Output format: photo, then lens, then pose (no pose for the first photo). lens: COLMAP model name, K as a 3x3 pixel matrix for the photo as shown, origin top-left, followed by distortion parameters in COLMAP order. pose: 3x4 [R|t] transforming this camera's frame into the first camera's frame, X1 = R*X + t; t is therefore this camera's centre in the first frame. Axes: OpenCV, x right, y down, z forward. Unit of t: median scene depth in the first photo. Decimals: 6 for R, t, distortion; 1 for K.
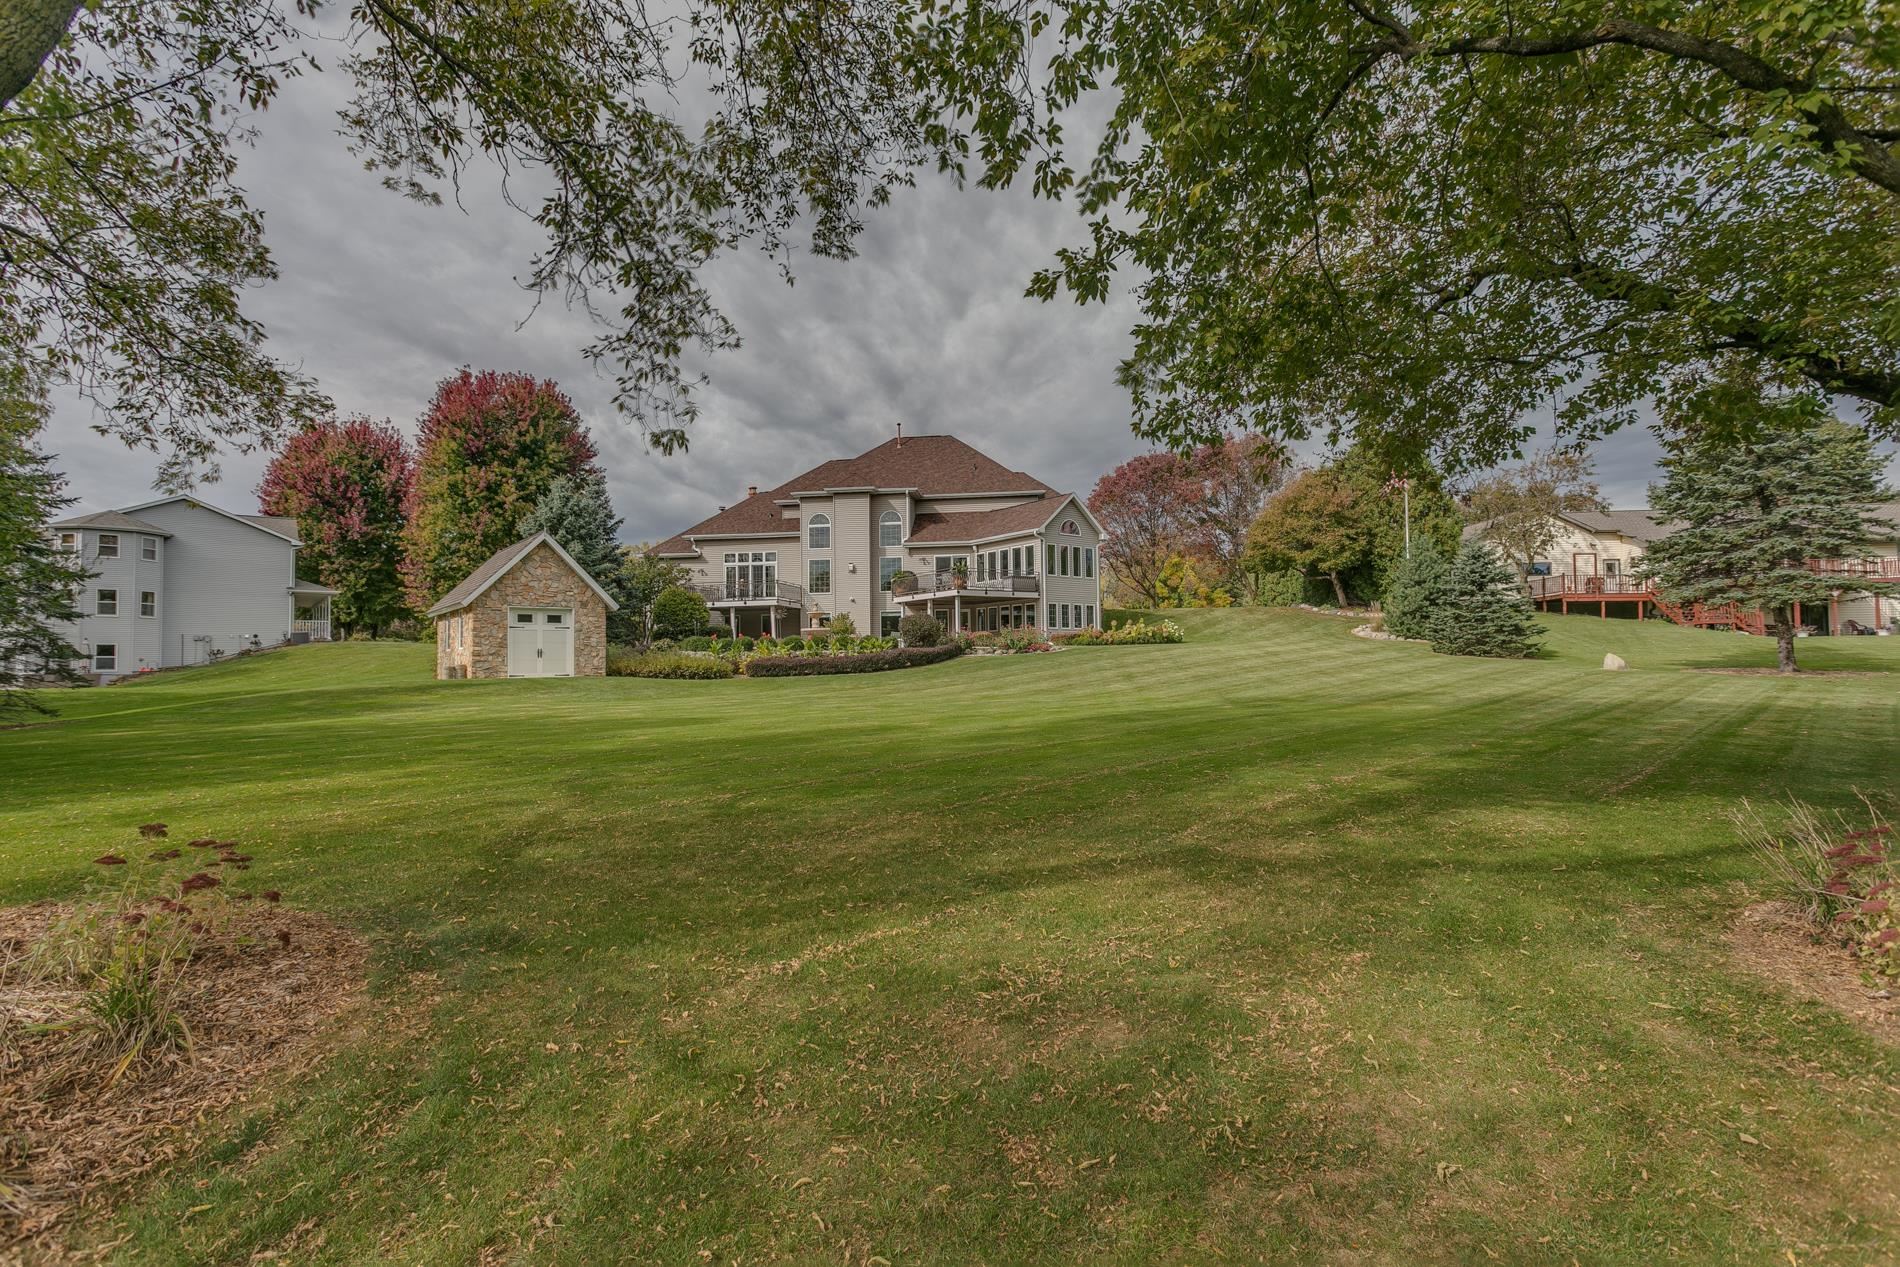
lens RADIAL K [[976.2, 0, 950.0], [0, 976.2, 633.5], [0, 0, 1]] dist [0.000297, 0.000202]
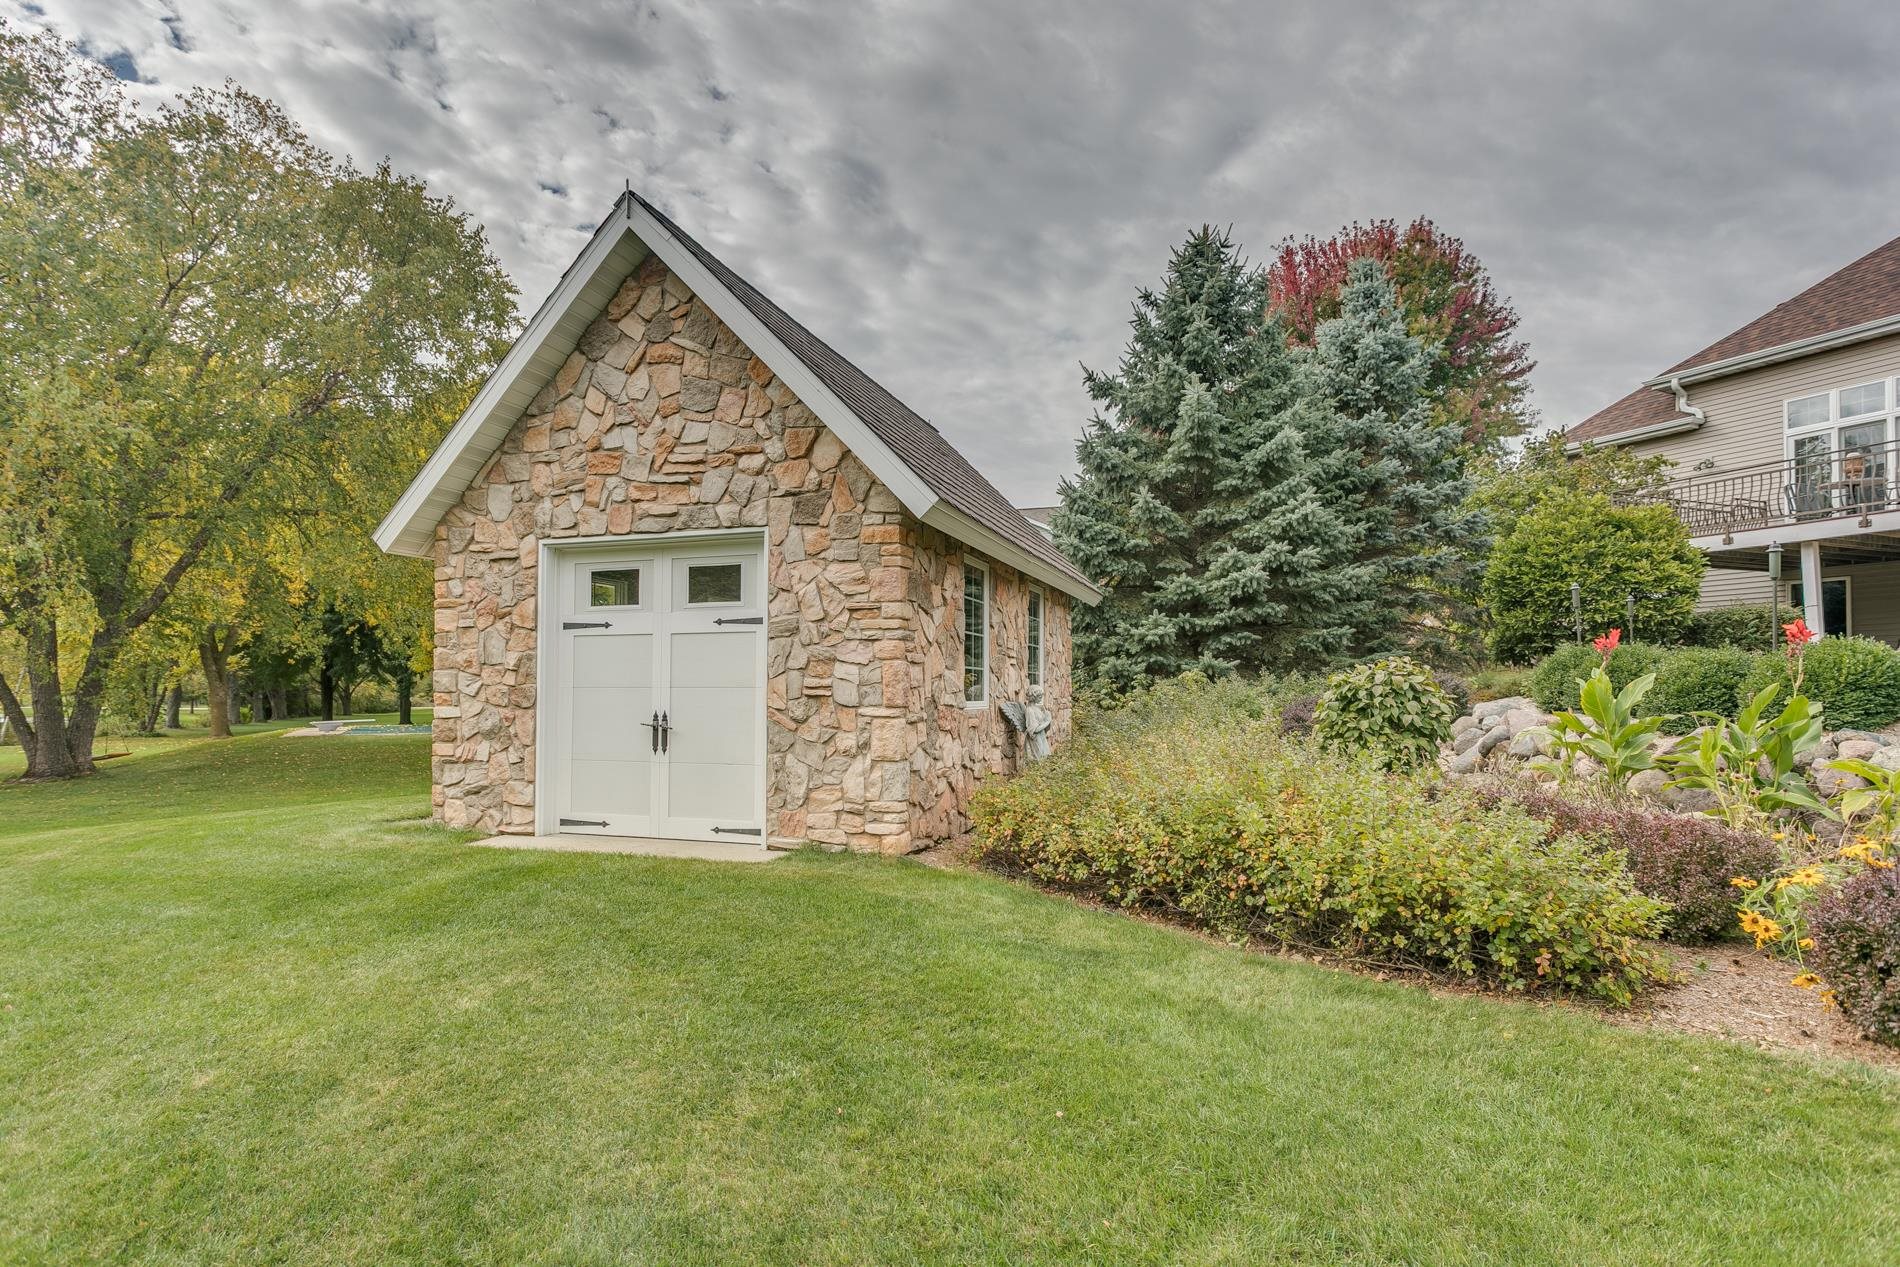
lens RADIAL K [[976.2, 0, 950.0], [0, 976.2, 633.5], [0, 0, 1]] dist [0.000297, 0.000202]
pose [[0.556440, -0.035971, -0.830109, -0.179141], [0.019710, 0.999353, -0.030092, 0.004825], [0.830654, 0.000383, 0.556789, 0.895617]]
